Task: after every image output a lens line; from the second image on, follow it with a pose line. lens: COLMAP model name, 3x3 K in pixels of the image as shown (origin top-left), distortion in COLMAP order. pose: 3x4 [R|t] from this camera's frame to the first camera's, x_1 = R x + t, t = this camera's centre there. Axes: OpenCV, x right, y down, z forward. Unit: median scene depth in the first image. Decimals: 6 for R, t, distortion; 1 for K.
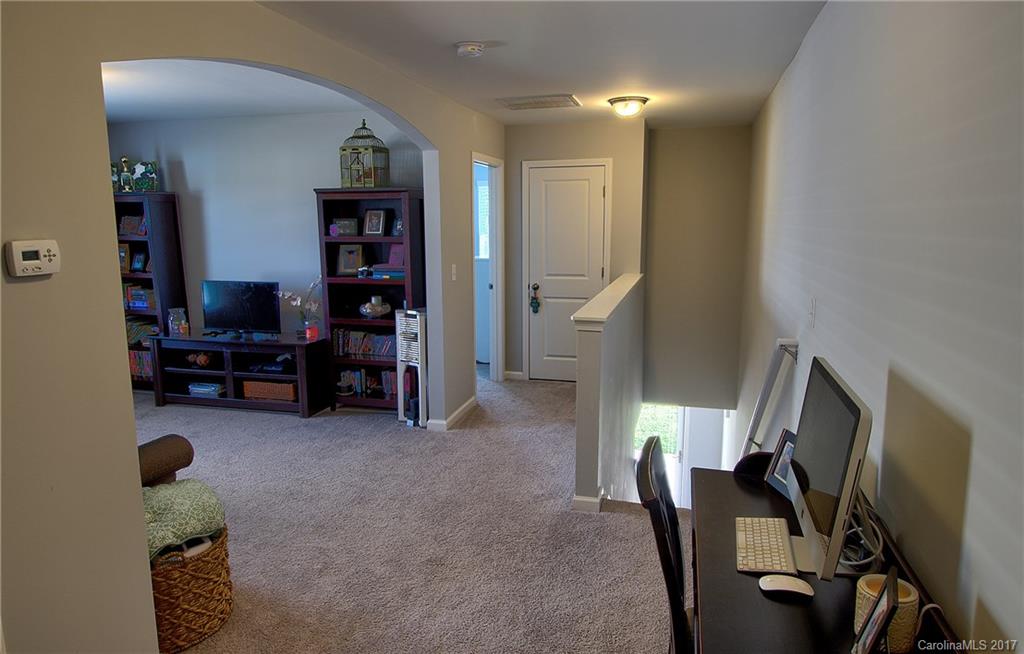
lens RADIAL K [[679.7, 0, 511.8], [0, 679.7, 326.9], [0, 0, 1]] dist [0.004075, 0.000922]
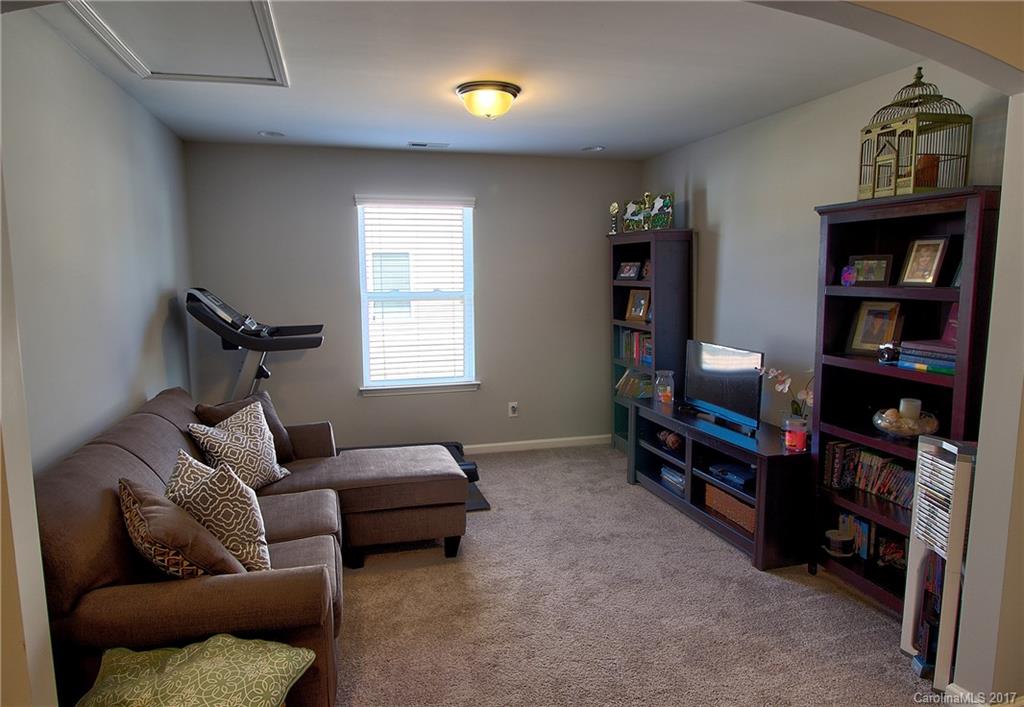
lens RADIAL K [[638.6, 0, 509.4], [0, 638.6, 354.7], [0, 0, 1]] dist [-0.003292, -0.002973]
pose [[0.491336, 0.111619, -0.863788, 0.075922], [-0.129593, 0.990084, 0.054225, -0.066742], [0.861275, 0.085298, 0.500929, 0.477952]]
